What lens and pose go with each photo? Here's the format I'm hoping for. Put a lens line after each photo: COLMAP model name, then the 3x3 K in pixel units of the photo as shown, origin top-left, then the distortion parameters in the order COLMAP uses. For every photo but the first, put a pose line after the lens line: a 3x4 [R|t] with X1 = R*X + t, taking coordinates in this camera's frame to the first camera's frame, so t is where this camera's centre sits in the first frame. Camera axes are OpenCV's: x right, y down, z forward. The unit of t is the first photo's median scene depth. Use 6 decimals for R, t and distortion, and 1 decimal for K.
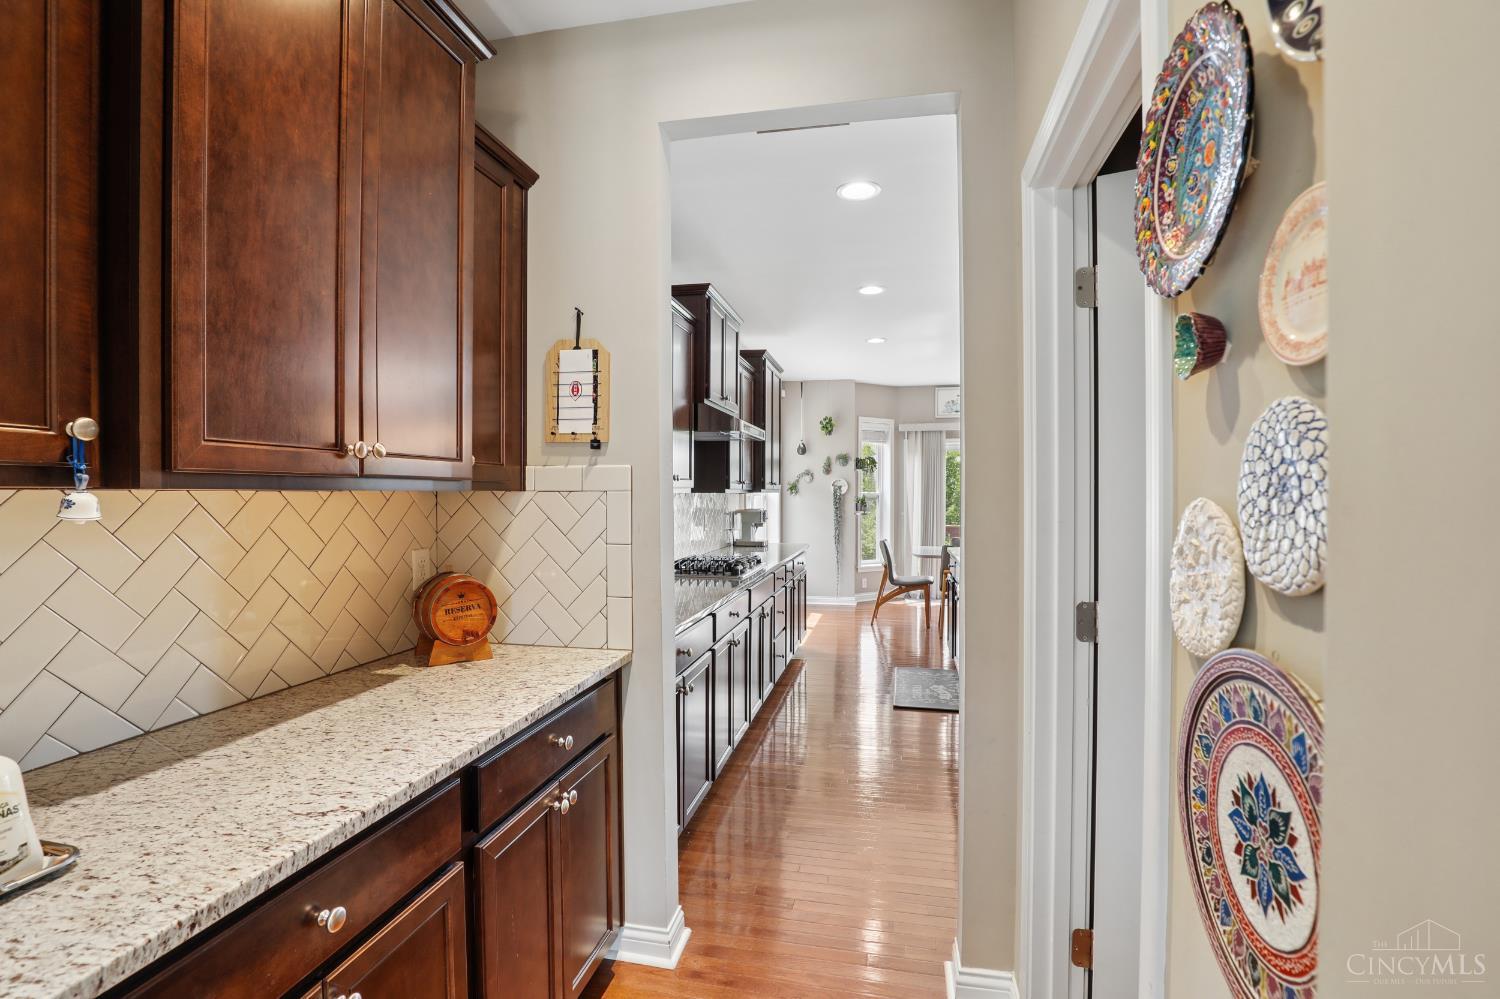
lens RADIAL K [[695.8, 0, 746.6], [0, 695.8, 487.2], [0, 0, 1]] dist [-0.028034, 0.000395]
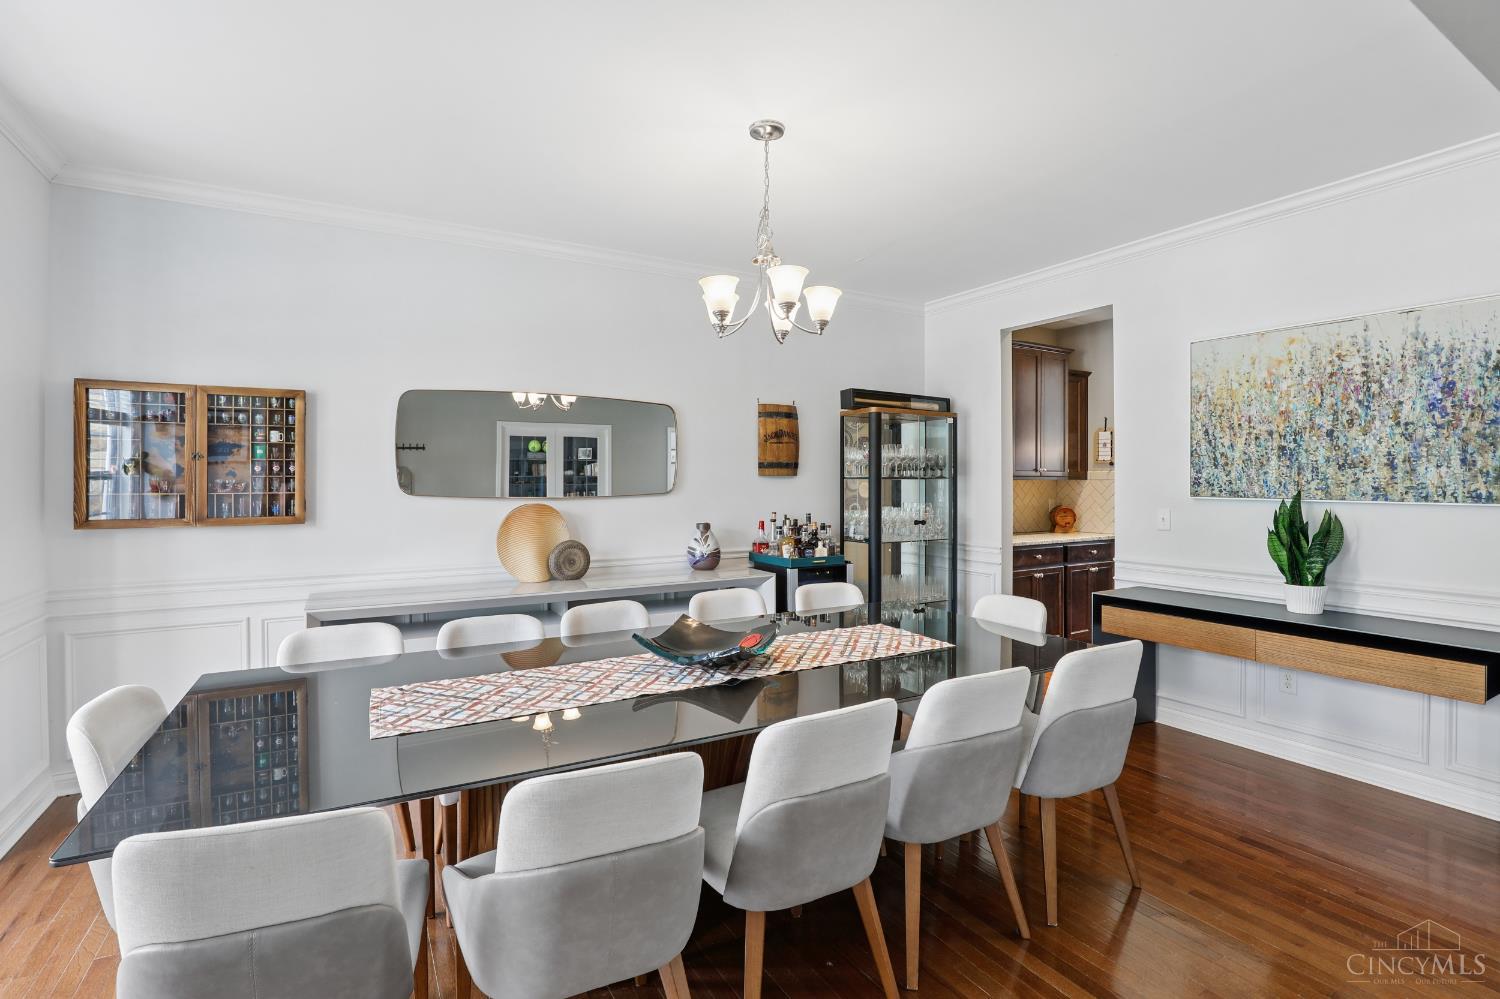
lens RADIAL K [[695.8, 0, 746.6], [0, 695.8, 487.2], [0, 0, 1]] dist [-0.028034, 0.000395]
pose [[0.674962, 0.009170, -0.737795, 0.888564], [0.004308, 0.999857, 0.016369, -0.017530], [0.737840, -0.014227, 0.674826, -2.090541]]
